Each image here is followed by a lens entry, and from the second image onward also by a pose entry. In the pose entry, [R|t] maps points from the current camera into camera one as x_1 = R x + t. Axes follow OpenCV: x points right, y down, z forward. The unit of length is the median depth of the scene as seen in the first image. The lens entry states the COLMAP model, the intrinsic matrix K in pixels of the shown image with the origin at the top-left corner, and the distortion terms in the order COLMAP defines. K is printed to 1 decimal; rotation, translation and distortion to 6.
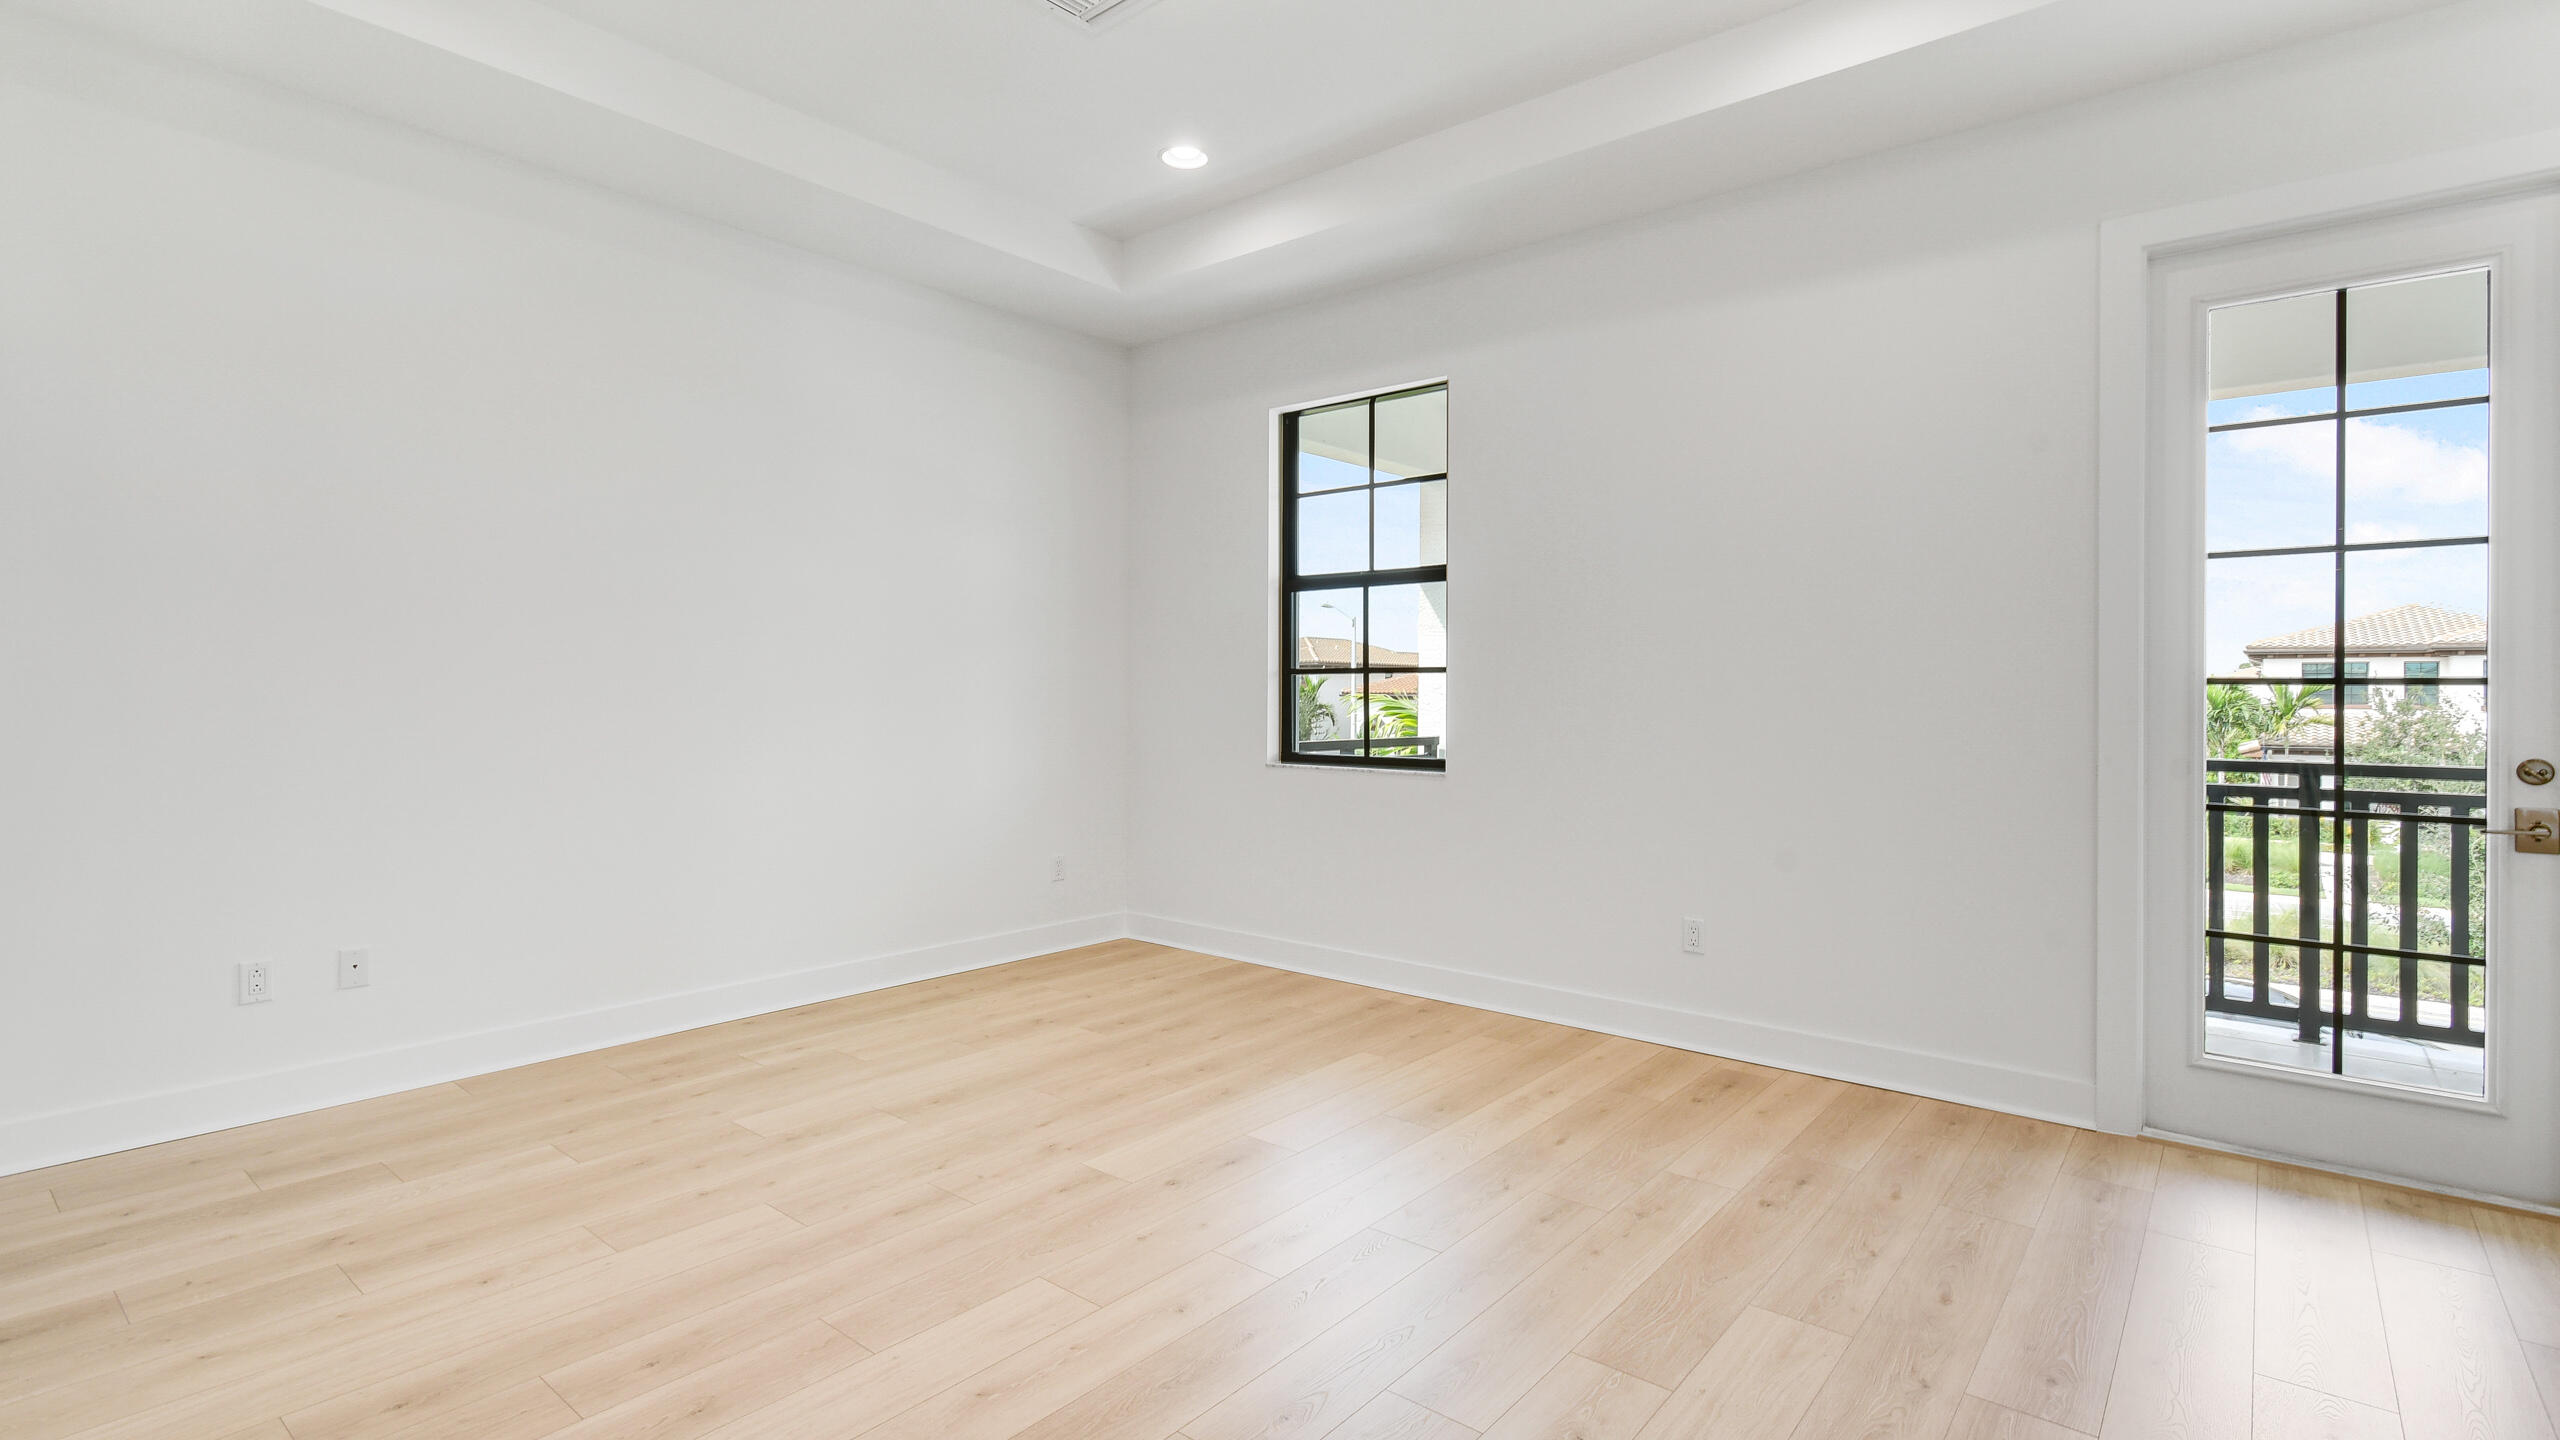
lens RADIAL K [[1151.9, 0, 1295.5], [0, 1151.9, 696.1], [0, 0, 1]] dist [0.007135, -0.000266]
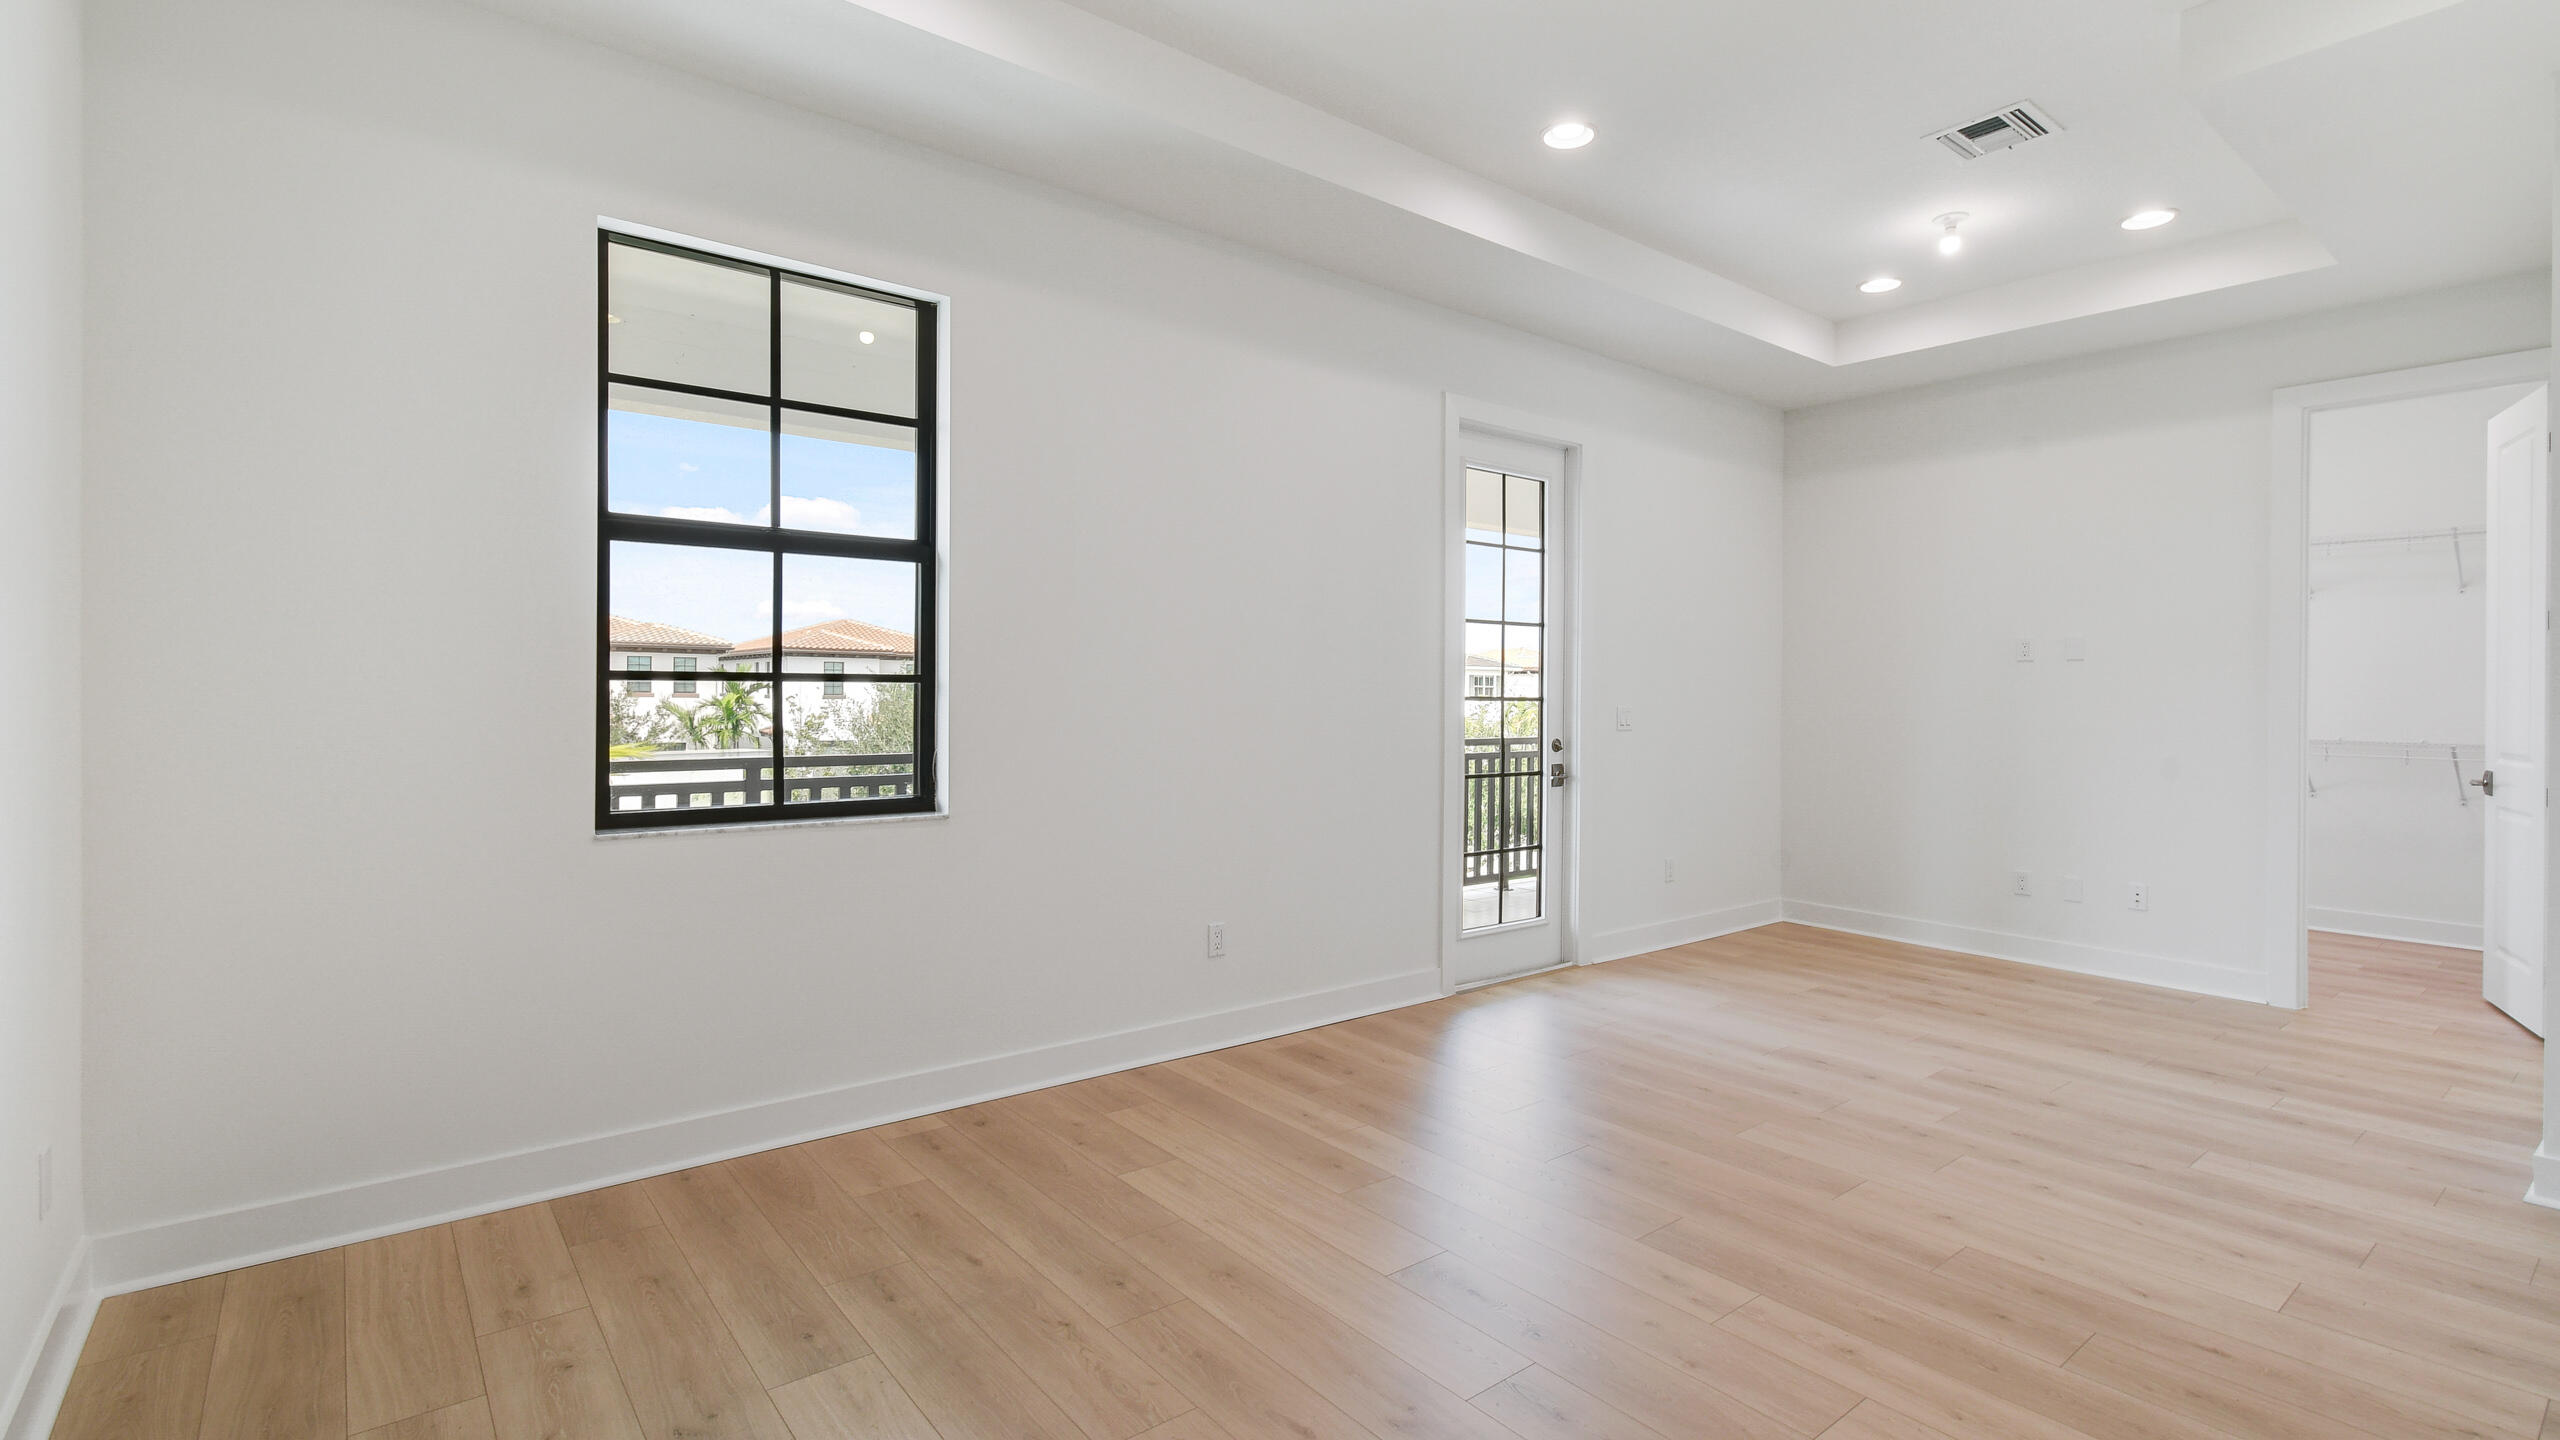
lens RADIAL K [[1151.9, 0, 1295.5], [0, 1151.9, 696.1], [0, 0, 1]] dist [0.007135, -0.000266]
pose [[0.230092, -0.008176, 0.973135, -0.658454], [-0.005129, 0.999941, 0.009614, -0.024312], [-0.973155, -0.007204, 0.230036, 0.692325]]
